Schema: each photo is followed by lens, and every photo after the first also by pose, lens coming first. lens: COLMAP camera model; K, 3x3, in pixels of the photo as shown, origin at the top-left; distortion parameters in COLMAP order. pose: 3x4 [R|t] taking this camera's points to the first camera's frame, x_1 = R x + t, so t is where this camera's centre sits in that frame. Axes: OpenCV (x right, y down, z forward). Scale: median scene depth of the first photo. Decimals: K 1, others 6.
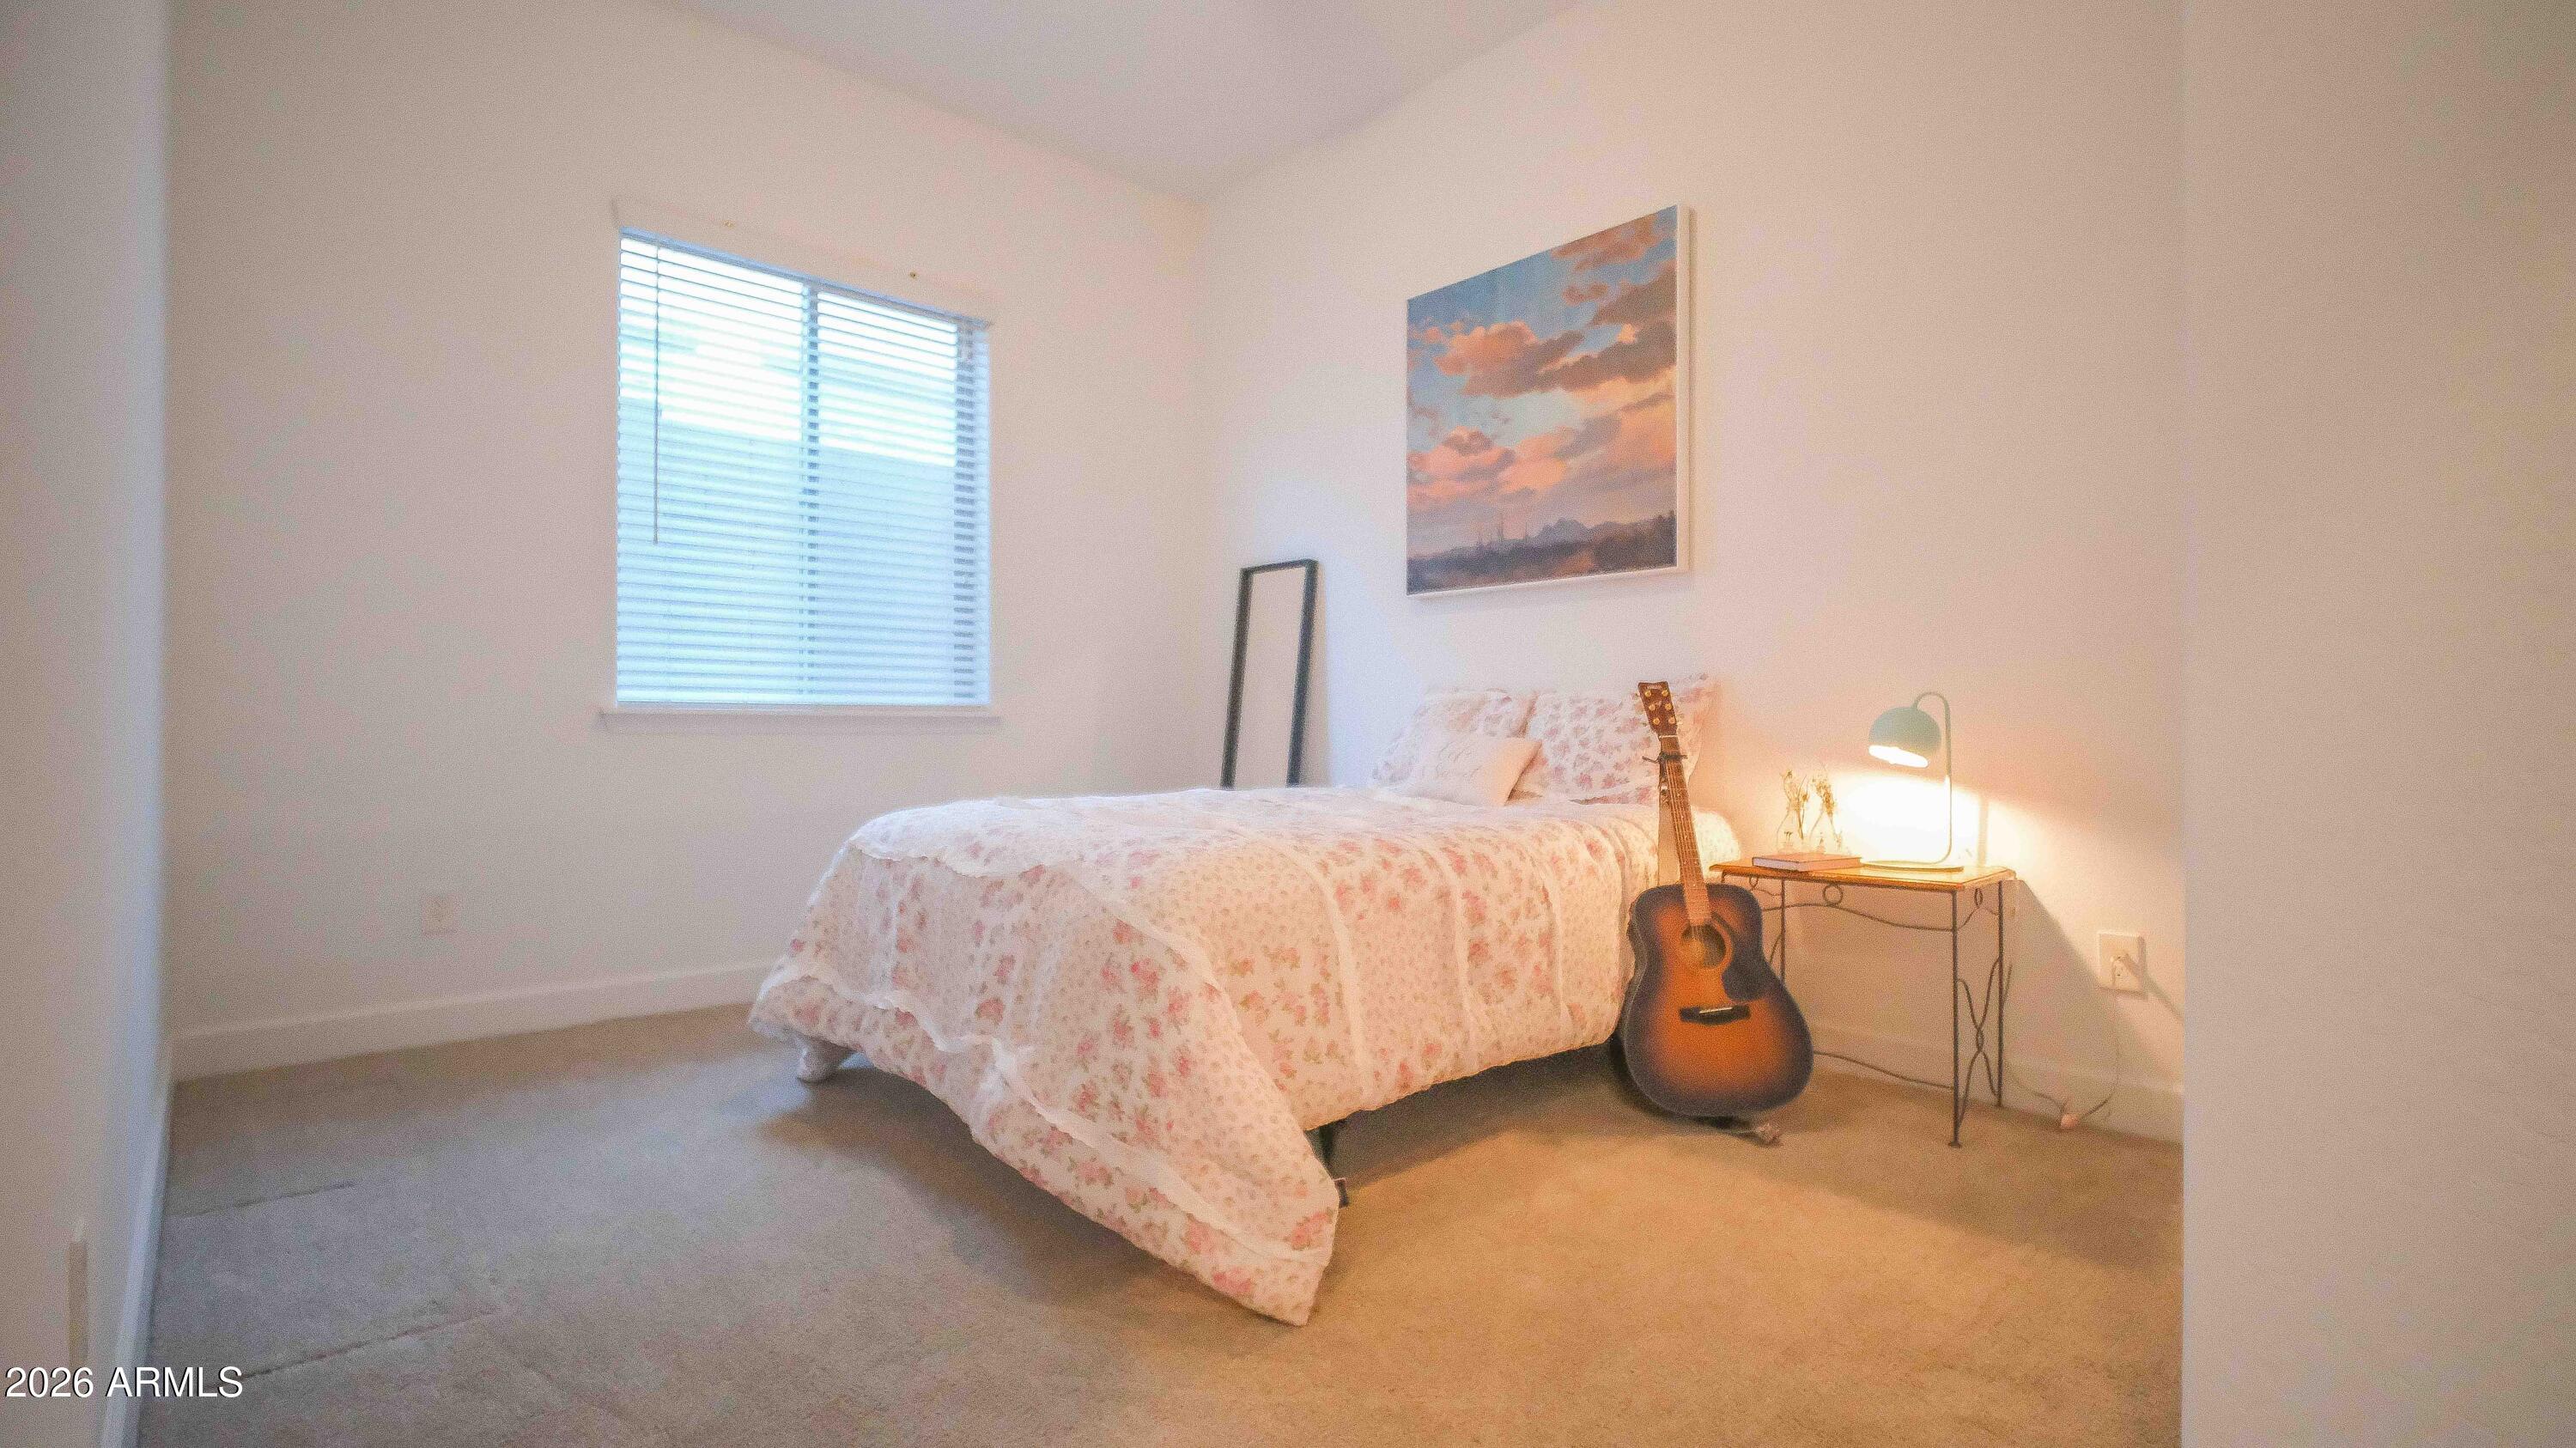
lens RADIAL K [[1213.1, 0, 1295.4], [0, 1213.1, 716.7], [0, 0, 1]] dist [-0.002805, -0.000899]
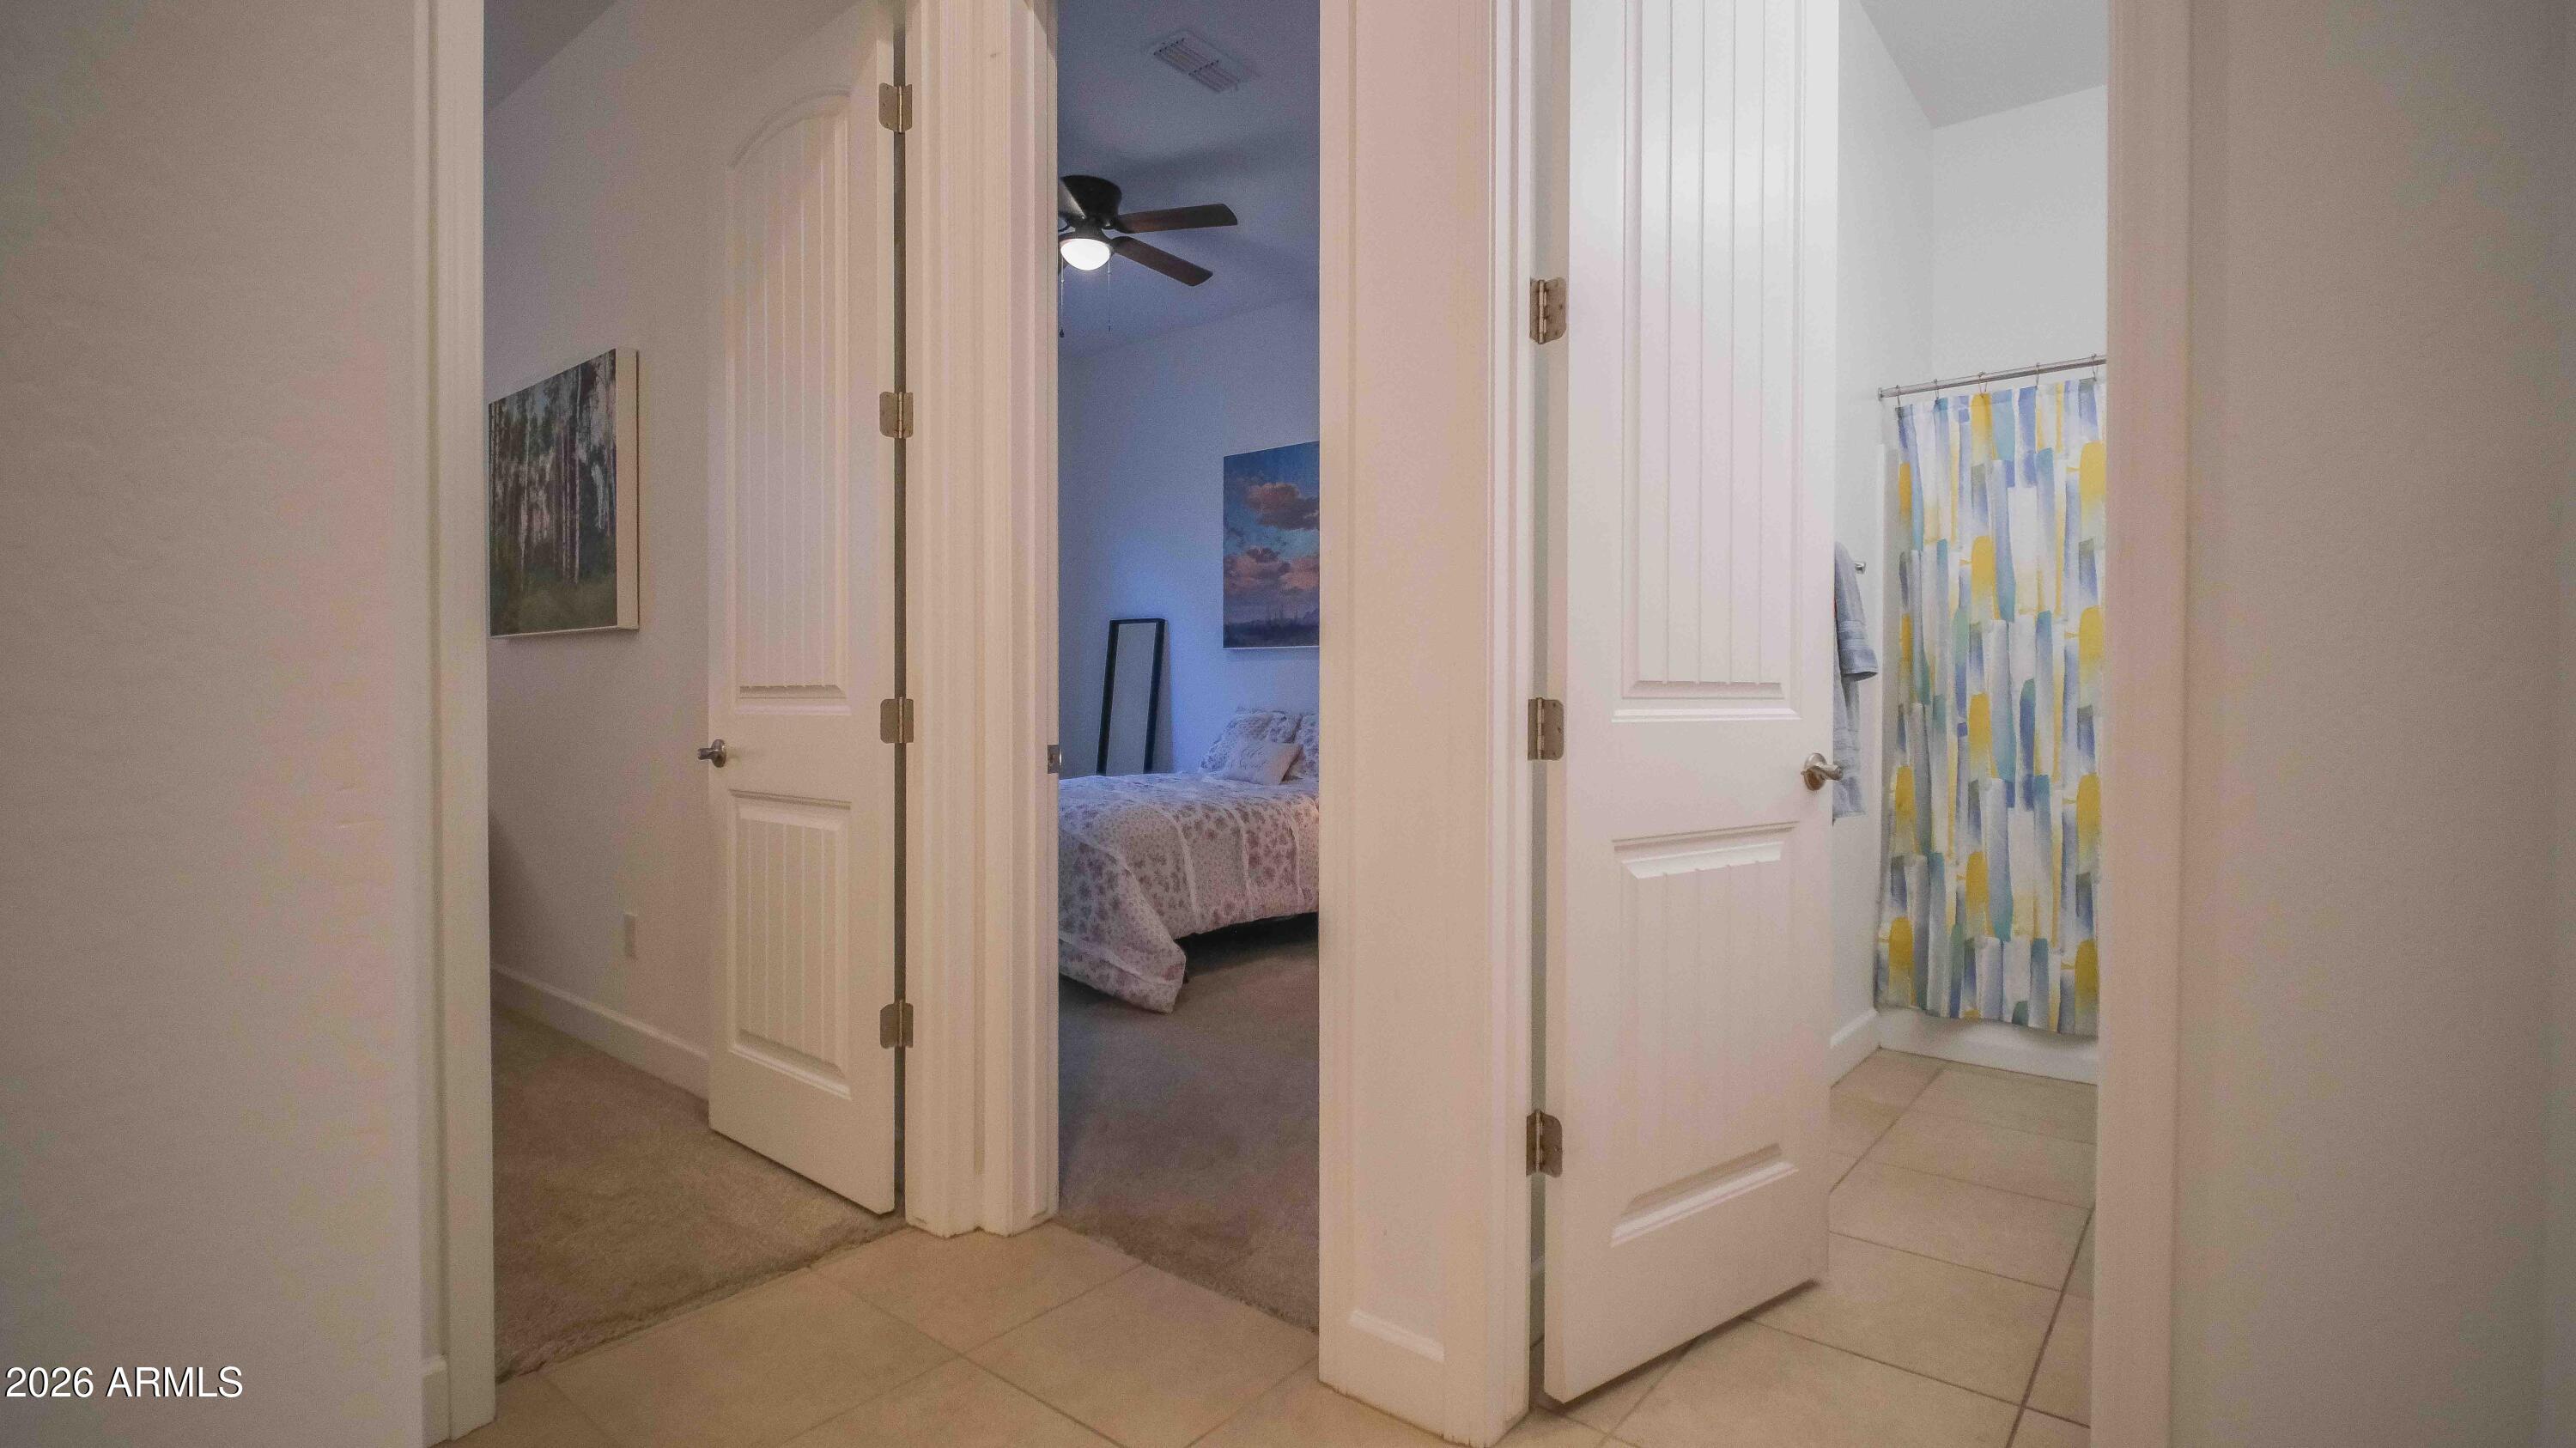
lens RADIAL K [[1213.1, 0, 1295.4], [0, 1213.1, 716.7], [0, 0, 1]] dist [-0.002805, -0.000899]
pose [[0.990252, -0.001004, 0.139286, -0.058148], [-0.002270, 0.999725, 0.023346, -0.086797], [-0.139271, -0.023435, 0.989977, -0.964258]]
